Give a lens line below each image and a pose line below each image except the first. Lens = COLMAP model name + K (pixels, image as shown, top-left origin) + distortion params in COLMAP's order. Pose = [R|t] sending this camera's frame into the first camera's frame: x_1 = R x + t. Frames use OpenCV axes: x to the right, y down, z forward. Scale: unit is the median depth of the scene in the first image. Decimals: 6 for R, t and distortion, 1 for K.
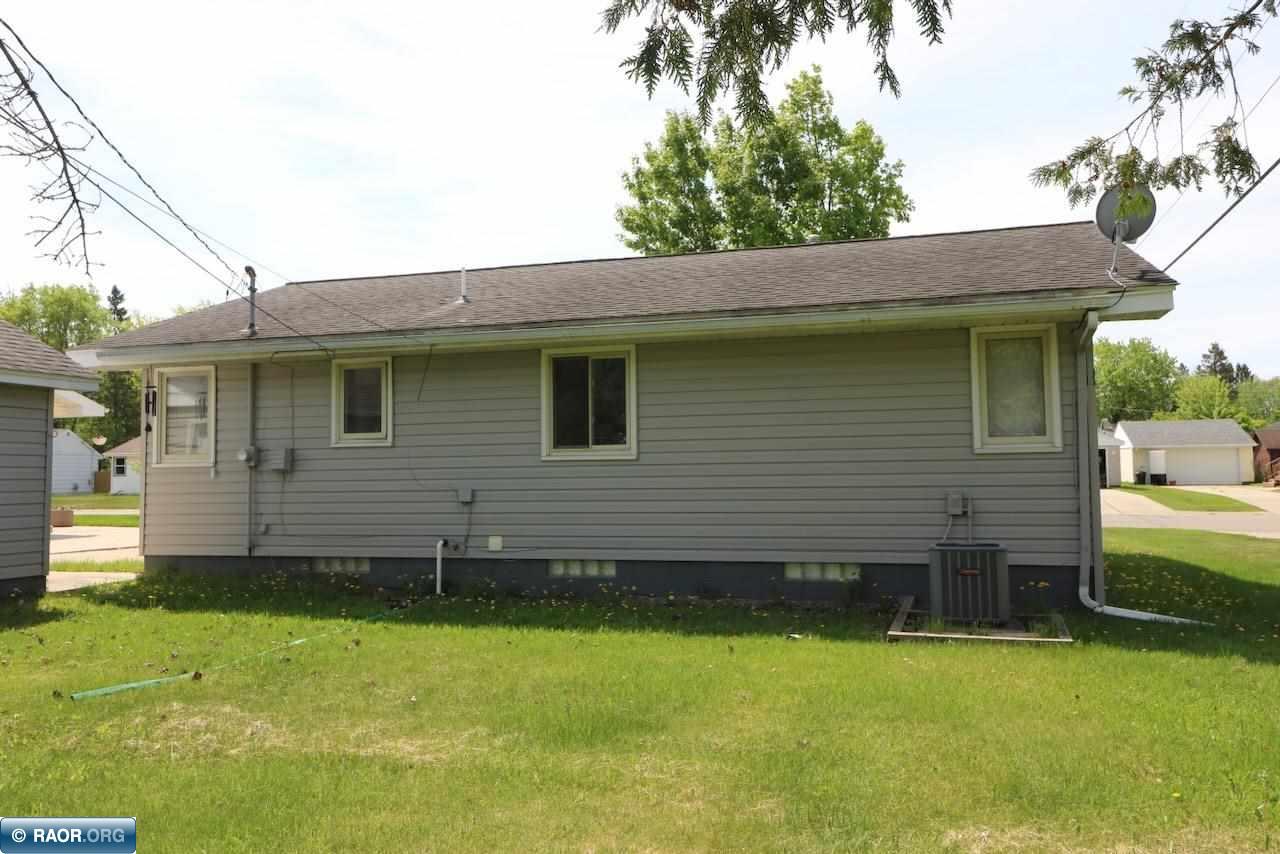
lens RADIAL K [[1020.5, 0, 645.5], [0, 1020.5, 430.2], [0, 0, 1]] dist [0.012999, -0.000964]
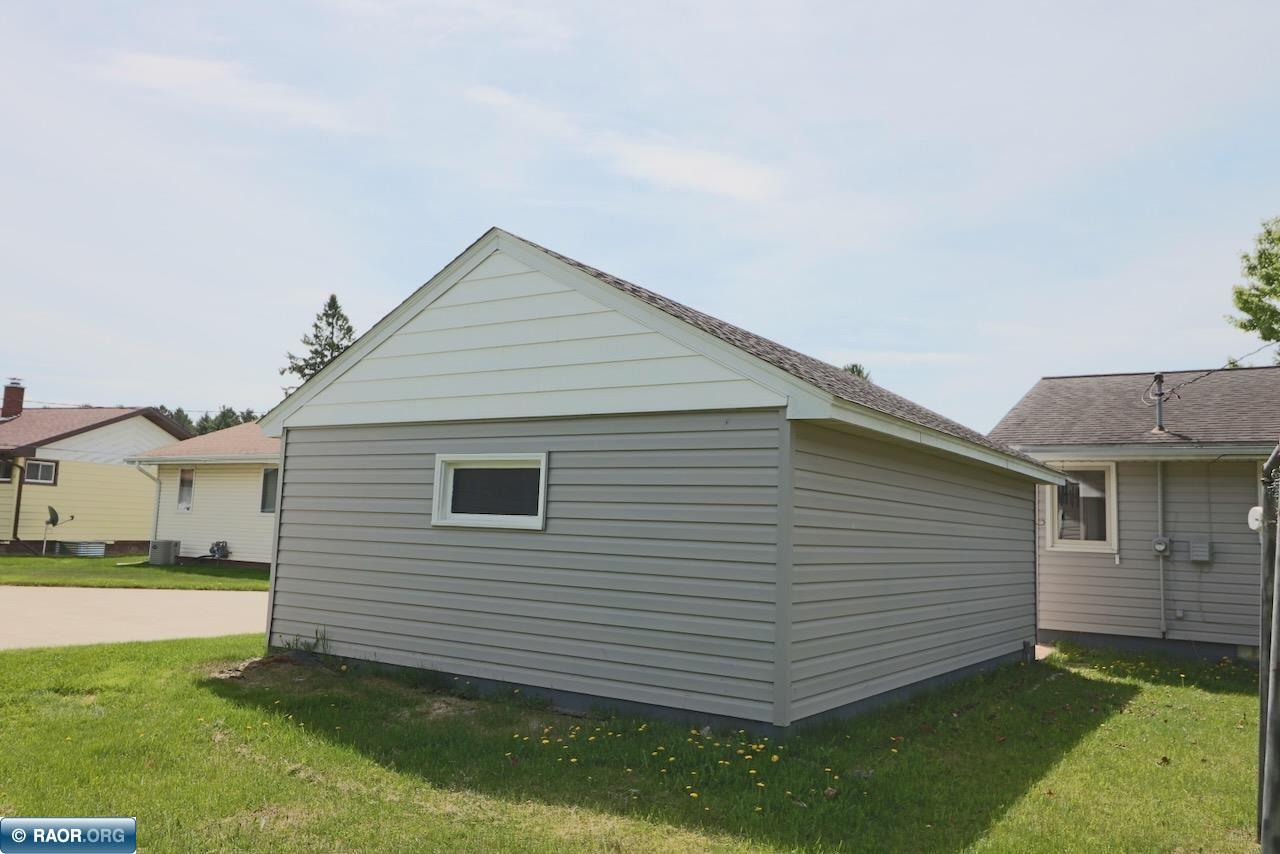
lens RADIAL K [[925.6, 0, 640.0], [0, 925.6, 427.0], [0, 0, 1]] dist [0.007194, 0.004535]
pose [[0.968290, 0.016465, -0.249287, -0.685982], [-0.029946, 0.998281, -0.050379, -0.035649], [0.248029, 0.056246, 0.967118, -0.109550]]
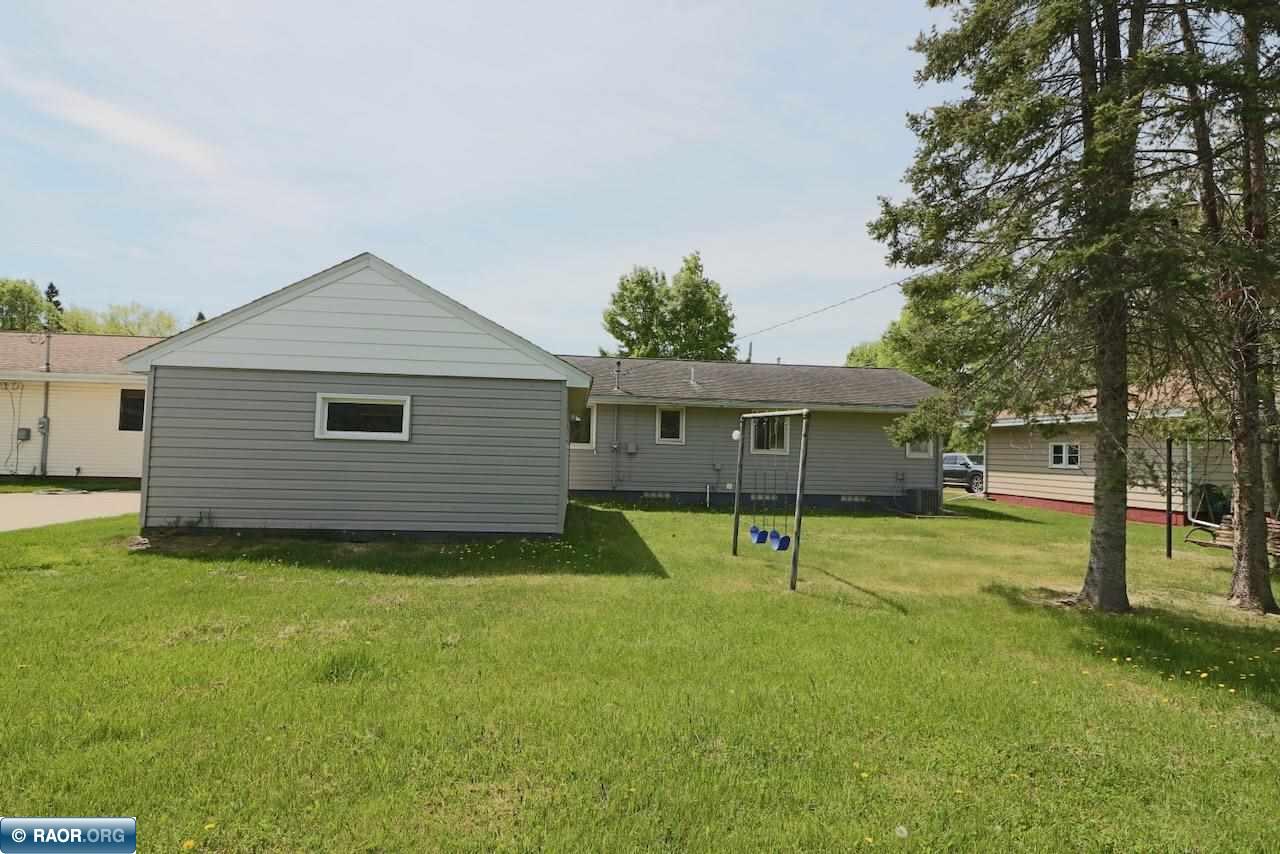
lens RADIAL K [[567.0, 0, 640.0], [0, 567.0, 427.0], [0, 0, 1]] dist [-0.000604, -0.000095]
pose [[0.927954, 0.047665, 0.369635, -0.801264], [-0.056660, 0.998302, 0.013510, -0.035884], [-0.368363, -0.033480, 0.929079, -0.173392]]
